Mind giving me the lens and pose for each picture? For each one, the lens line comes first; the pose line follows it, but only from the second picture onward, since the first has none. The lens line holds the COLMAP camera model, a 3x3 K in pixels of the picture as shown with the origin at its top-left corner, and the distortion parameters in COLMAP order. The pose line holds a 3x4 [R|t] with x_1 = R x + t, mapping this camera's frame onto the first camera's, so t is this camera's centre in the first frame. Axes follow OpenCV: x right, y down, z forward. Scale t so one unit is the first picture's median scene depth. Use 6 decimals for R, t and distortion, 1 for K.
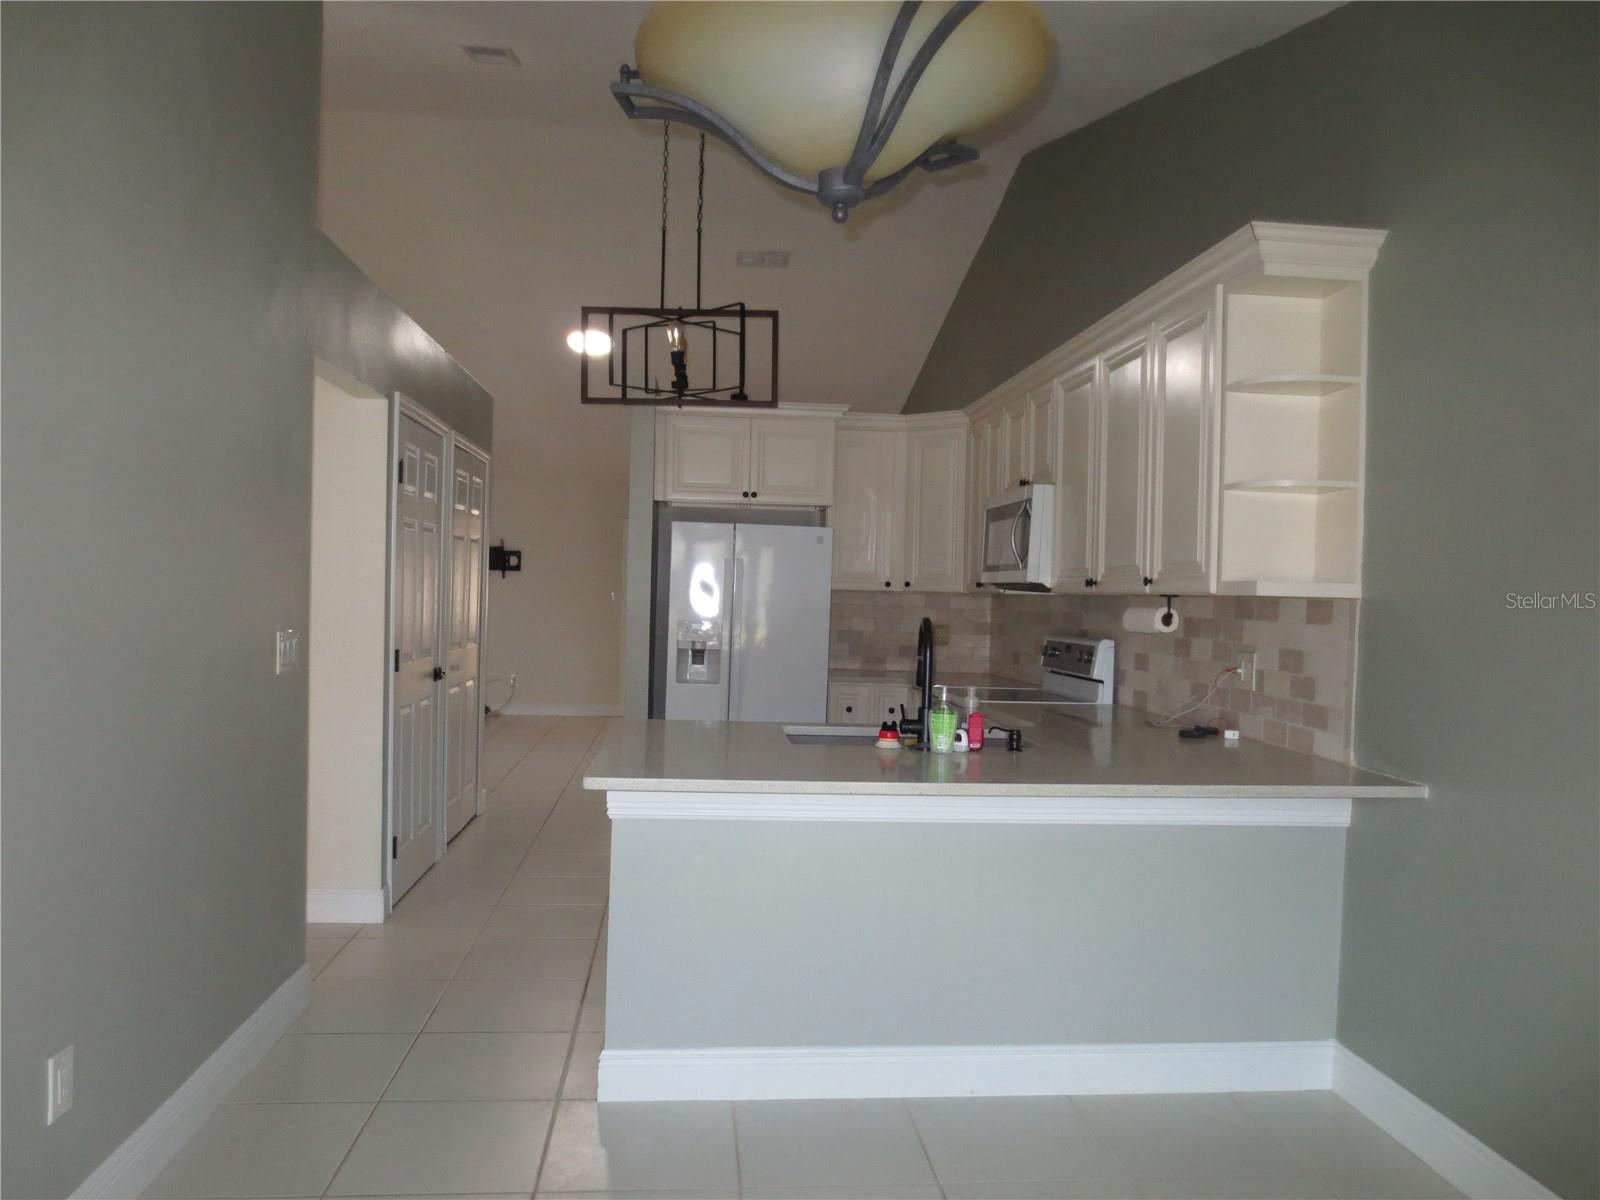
lens RADIAL K [[1131.9, 0, 799.4], [0, 1131.9, 600.7], [0, 0, 1]] dist [-0.029168, 0.006611]
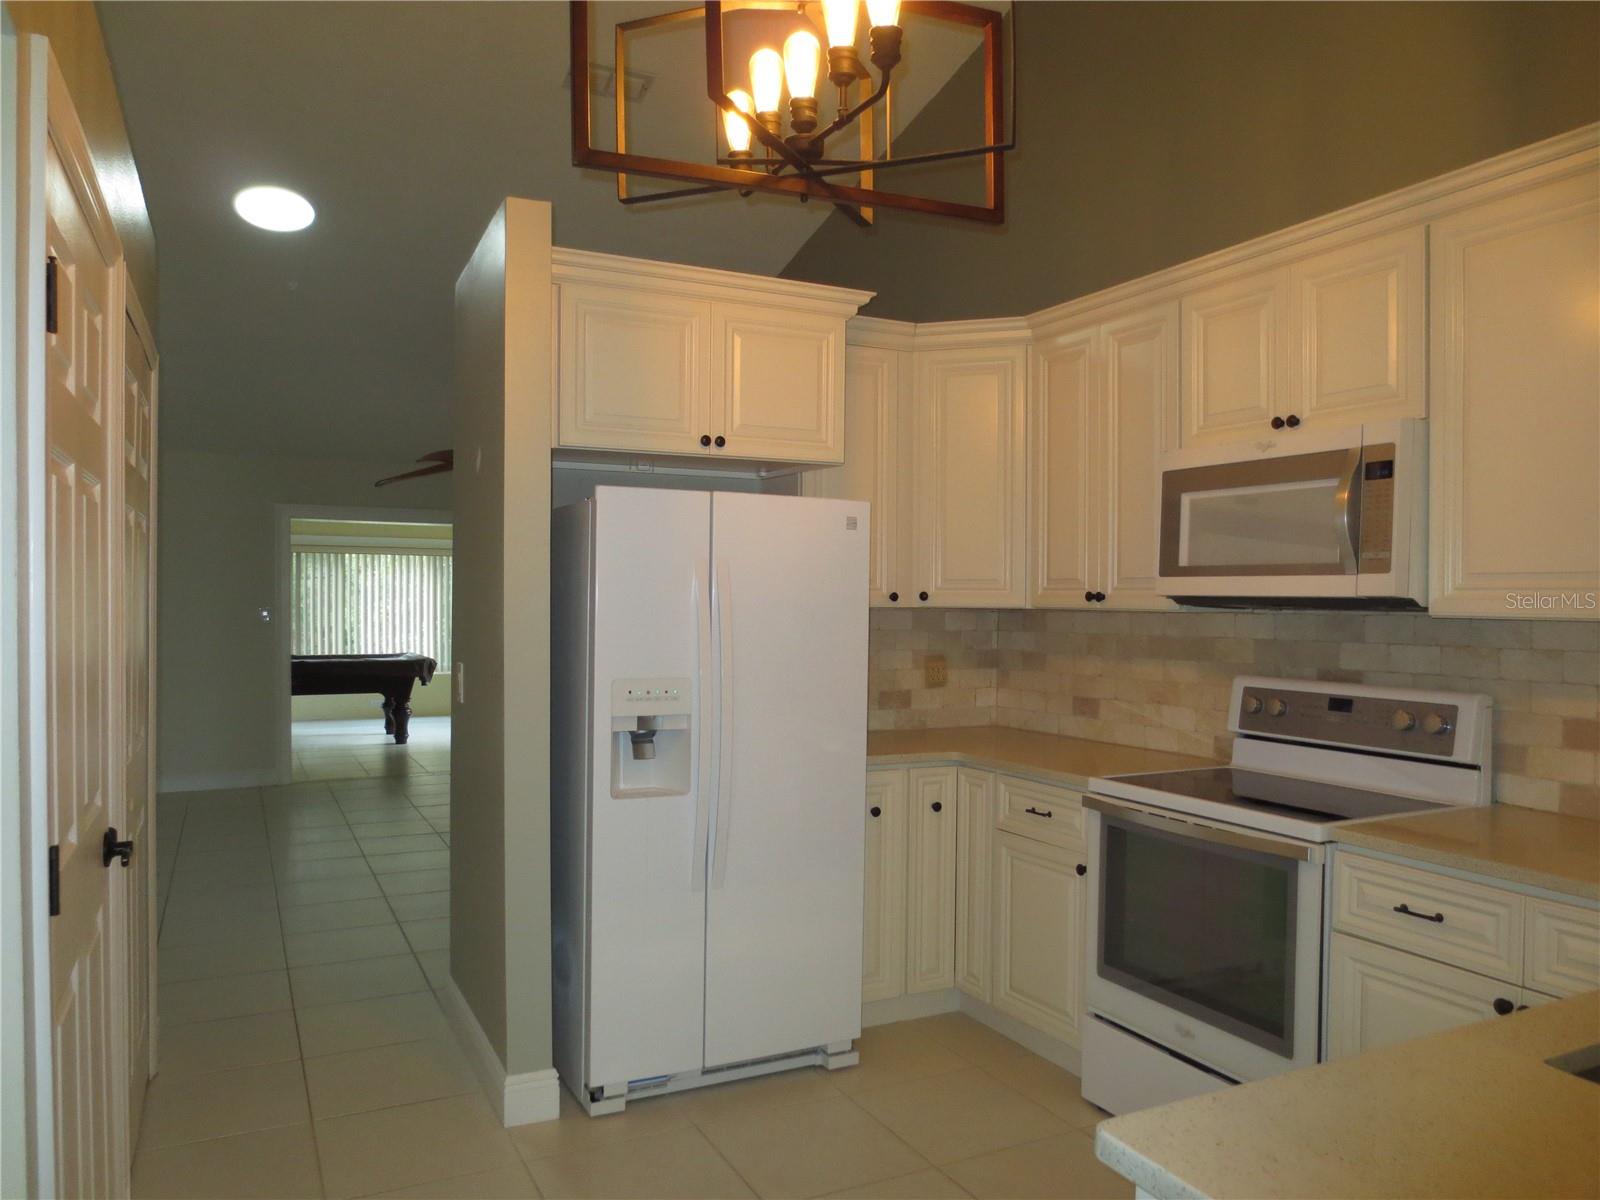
lens RADIAL K [[1131.9, 0, 798.2], [0, 1131.9, 605.5], [0, 0, 1]] dist [-0.029168, 0.006611]
pose [[0.933840, -0.021454, 0.357047, -0.215923], [0.018719, 0.999763, 0.011113, -0.019895], [-0.357201, -0.003694, 0.934020, 0.497301]]
